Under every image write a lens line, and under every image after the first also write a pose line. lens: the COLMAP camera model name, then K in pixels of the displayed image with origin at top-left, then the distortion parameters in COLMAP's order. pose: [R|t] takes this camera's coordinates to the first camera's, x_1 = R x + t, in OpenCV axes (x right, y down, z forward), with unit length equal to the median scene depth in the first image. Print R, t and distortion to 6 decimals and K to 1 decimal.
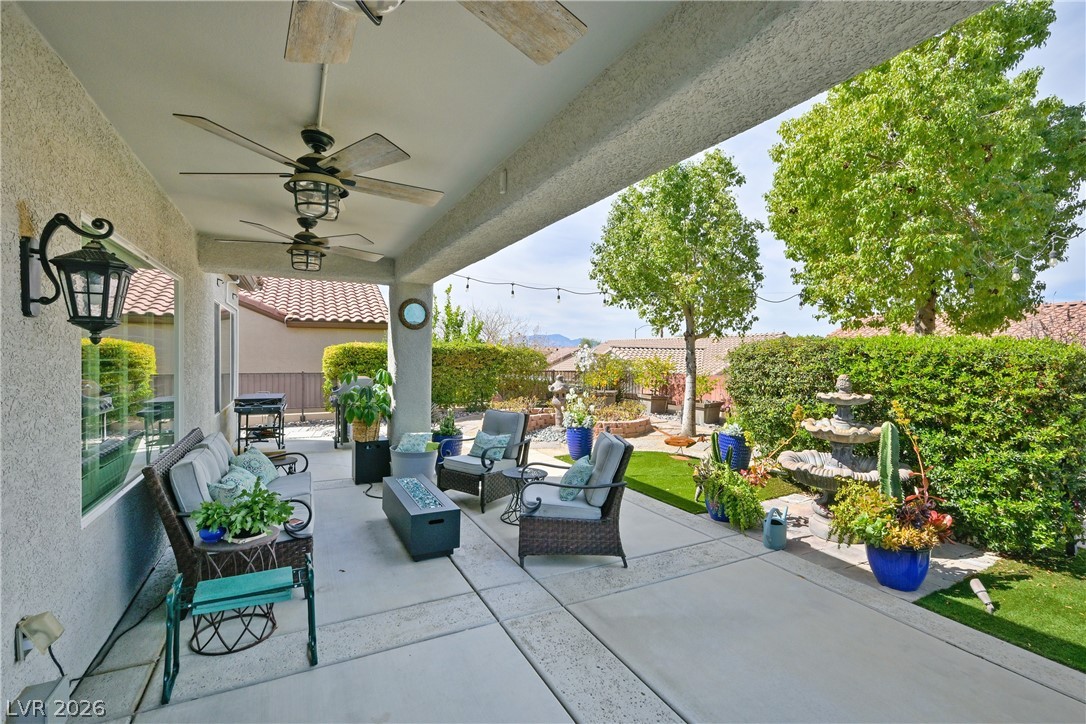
lens RADIAL K [[491.3, 0, 547.5], [0, 491.3, 358.6], [0, 0, 1]] dist [0.014518, -0.000058]
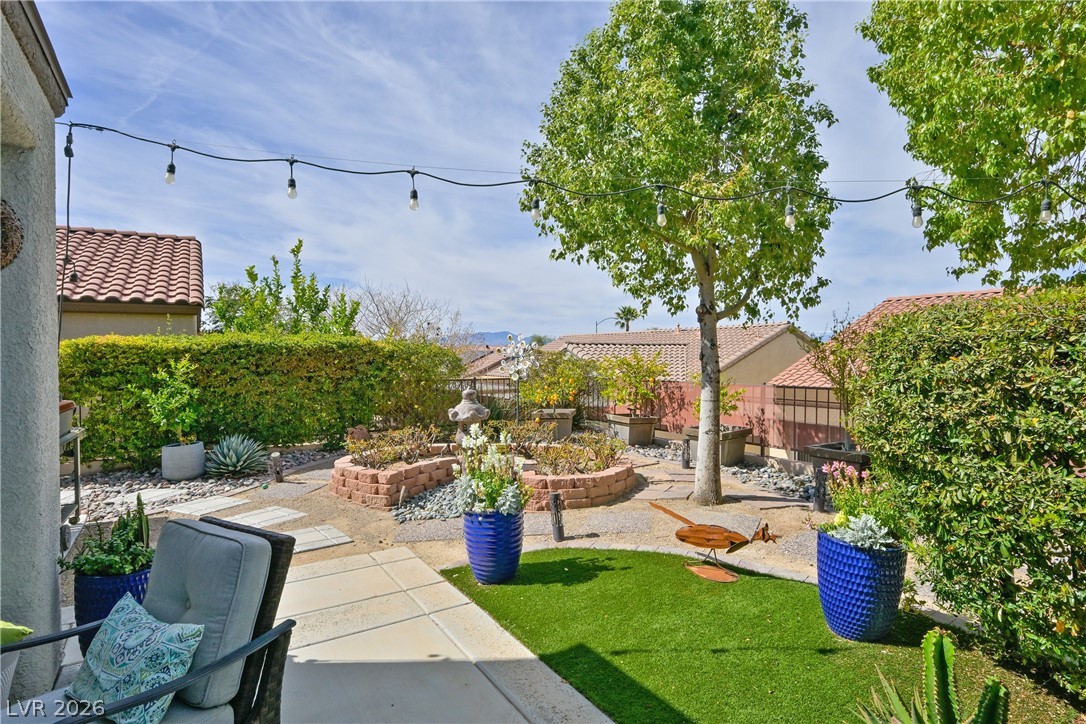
lens RADIAL K [[573.4, 0, 539.5], [0, 573.4, 360.8], [0, 0, 1]] dist [-0.004540, -0.000271]
pose [[0.996824, -0.013577, 0.078464, 0.055019], [0.013432, 0.999907, 0.002367, 0.001310], [-0.078489, -0.001306, 0.996914, 0.373215]]
